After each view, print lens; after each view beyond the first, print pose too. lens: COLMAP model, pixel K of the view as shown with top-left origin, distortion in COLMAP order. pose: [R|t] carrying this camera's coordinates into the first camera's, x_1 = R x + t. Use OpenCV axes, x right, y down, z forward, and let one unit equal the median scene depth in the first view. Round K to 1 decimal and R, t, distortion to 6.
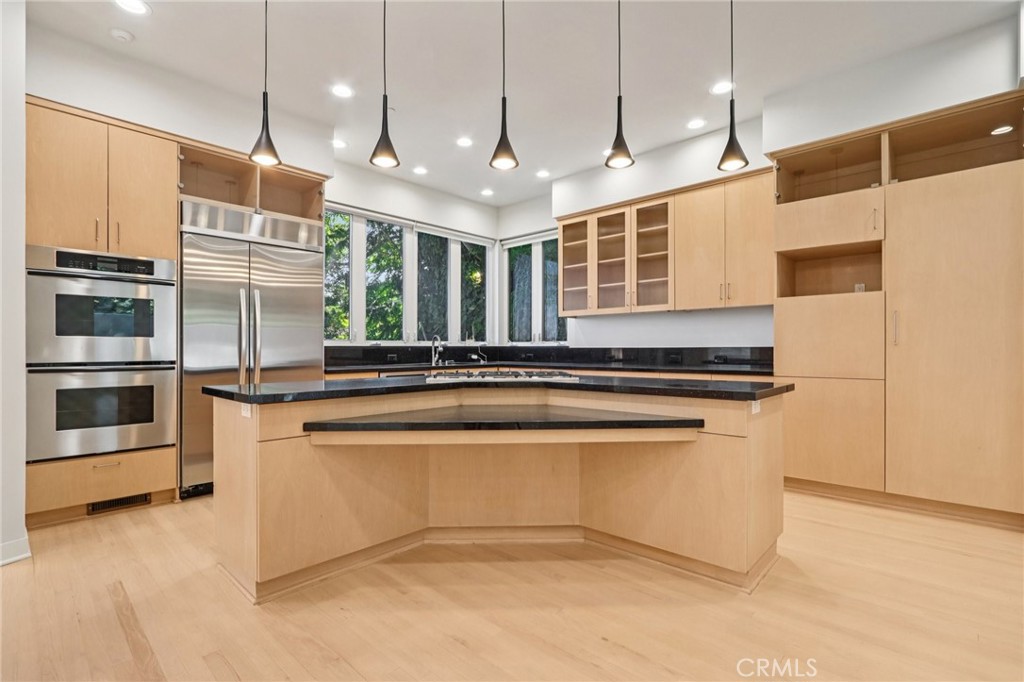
lens RADIAL K [[479.5, 0, 509.7], [0, 479.5, 346.5], [0, 0, 1]] dist [-0.019518, 0.004869]
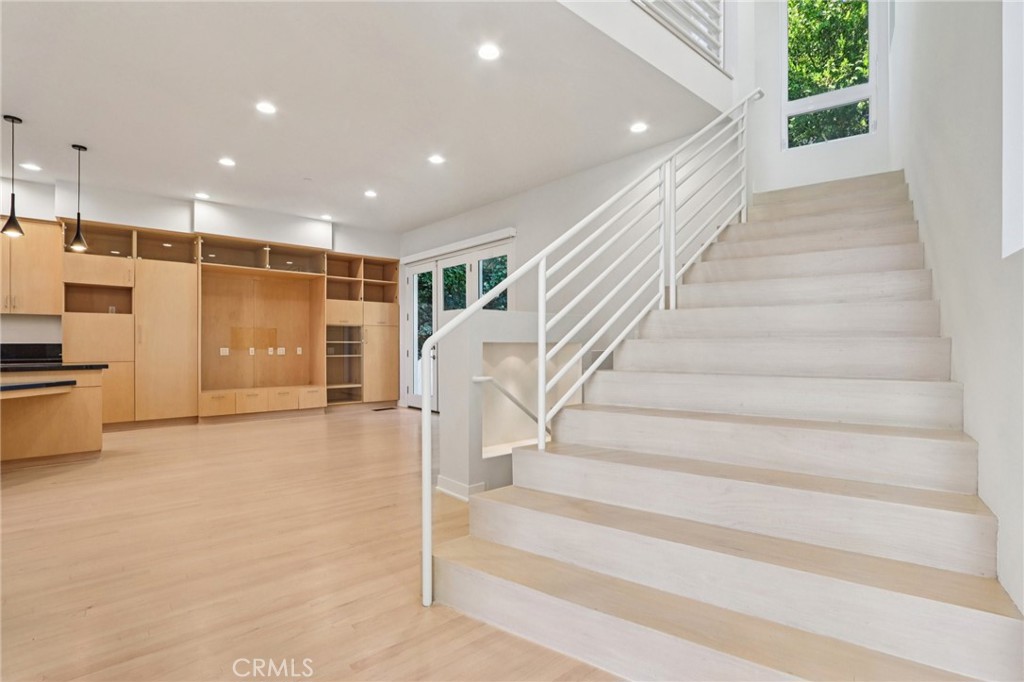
lens RADIAL K [[479.5, 0, 507.5], [0, 479.5, 344.9], [0, 0, 1]] dist [-0.019518, 0.004869]
pose [[0.098732, 0.003033, 0.995109, -0.924781], [-0.007821, 0.999967, -0.002272, -0.003206], [-0.995083, -0.007559, 0.098752, -0.655896]]
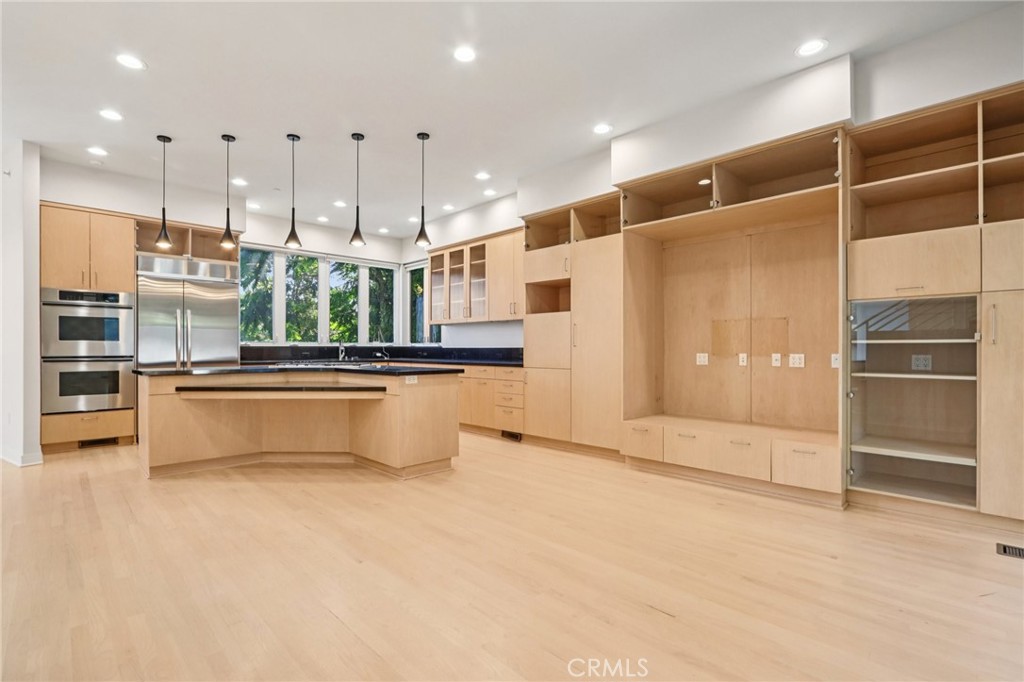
lens RADIAL K [[479.5, 0, 509.2], [0, 479.5, 347.9], [0, 0, 1]] dist [-0.019518, 0.004869]
pose [[0.999056, 0.001887, -0.043395, 0.648972], [-0.001712, 0.999990, 0.004072, -0.005061], [0.043403, -0.003994, 0.999050, -0.557633]]
